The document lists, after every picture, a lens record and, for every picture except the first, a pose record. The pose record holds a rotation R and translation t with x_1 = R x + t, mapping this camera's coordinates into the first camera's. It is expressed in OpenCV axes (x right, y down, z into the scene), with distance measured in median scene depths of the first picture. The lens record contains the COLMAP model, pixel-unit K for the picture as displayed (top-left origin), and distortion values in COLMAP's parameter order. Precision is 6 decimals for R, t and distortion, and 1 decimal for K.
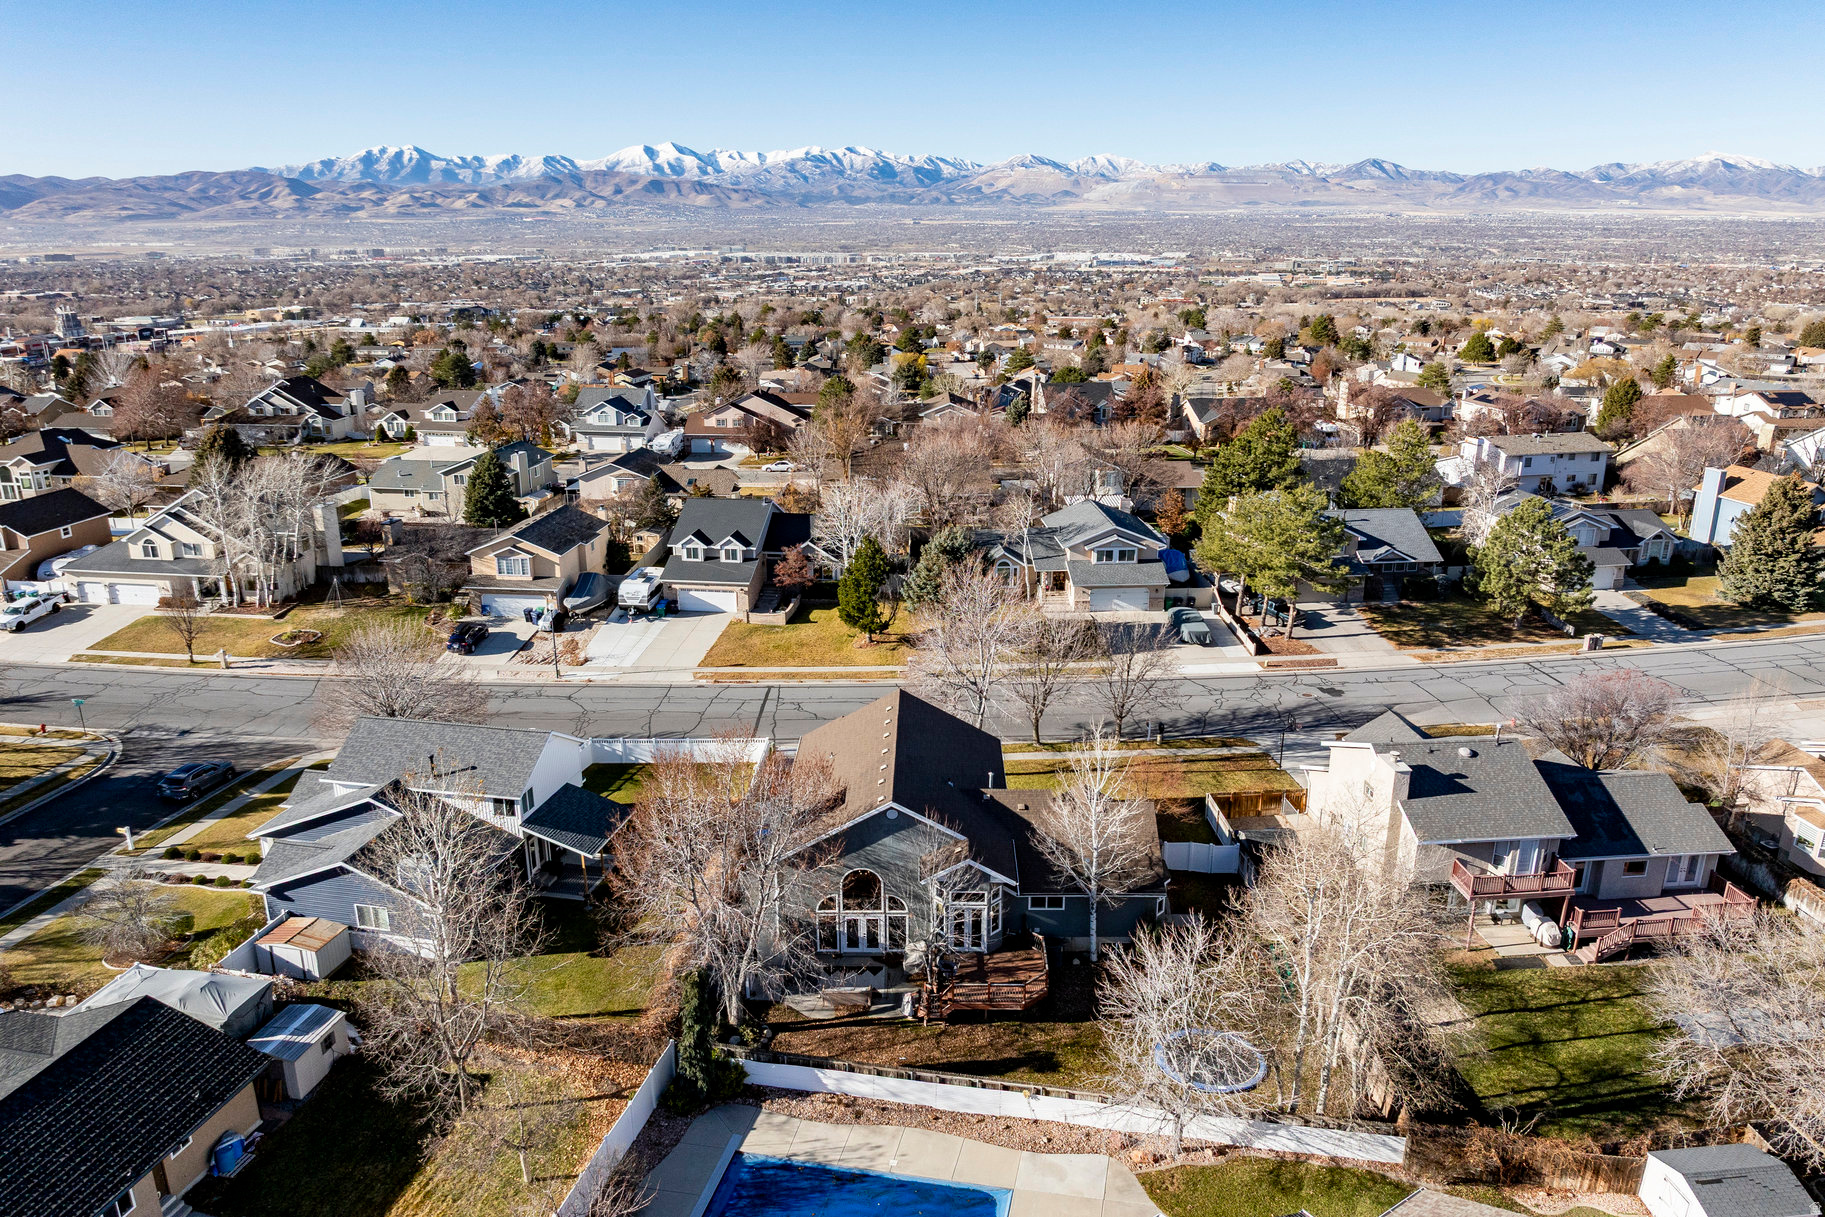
lens RADIAL K [[1342.0, 0, 924.9], [0, 1342.0, 608.1], [0, 0, 1]] dist [-0.042547, 0.006174]
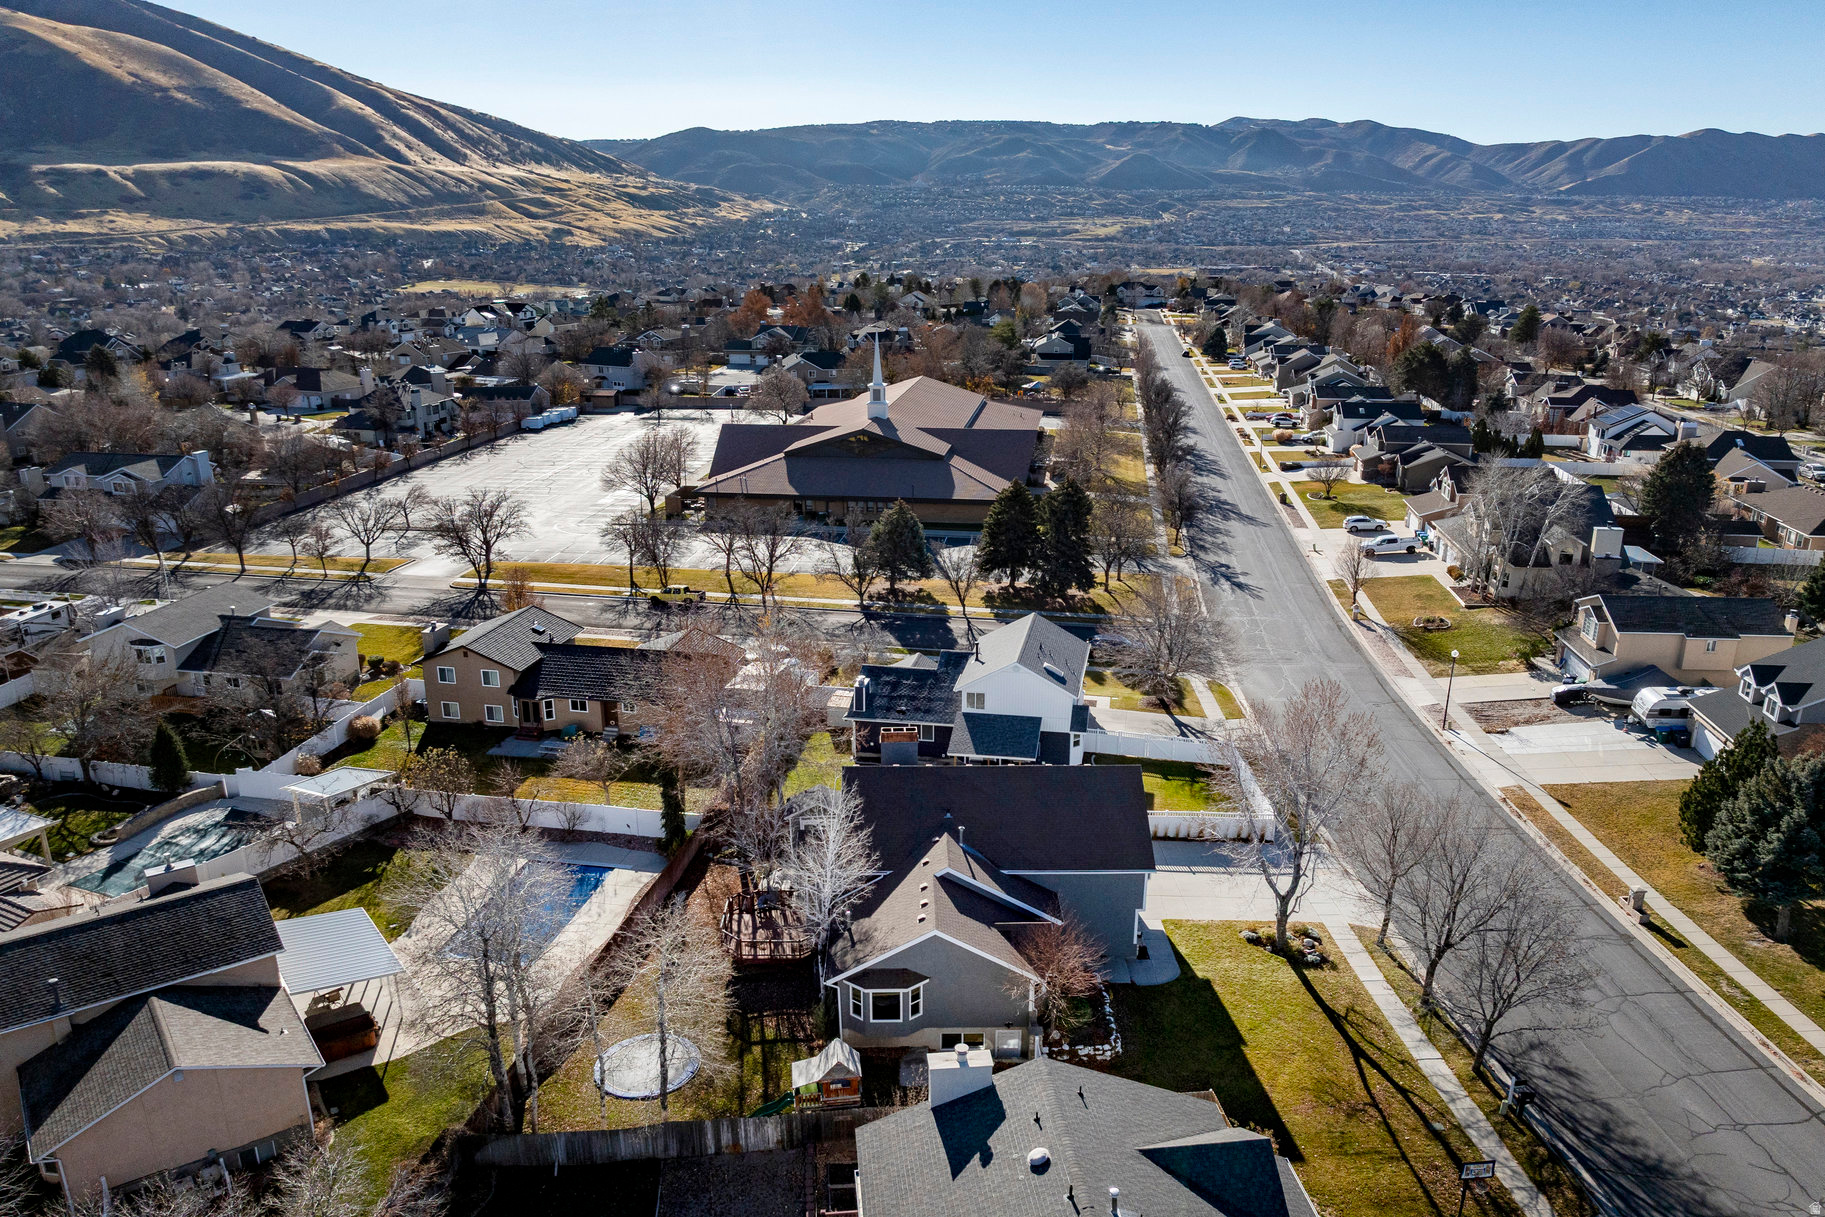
lens RADIAL K [[1342.0, 0, 924.9], [0, 1342.0, 608.1], [0, 0, 1]] dist [-0.042547, 0.006174]
pose [[0.019537, 0.280670, -0.959605, 0.525017], [-0.279851, 0.922959, 0.264254, -0.151817], [0.959845, 0.263384, 0.096578, 0.476818]]
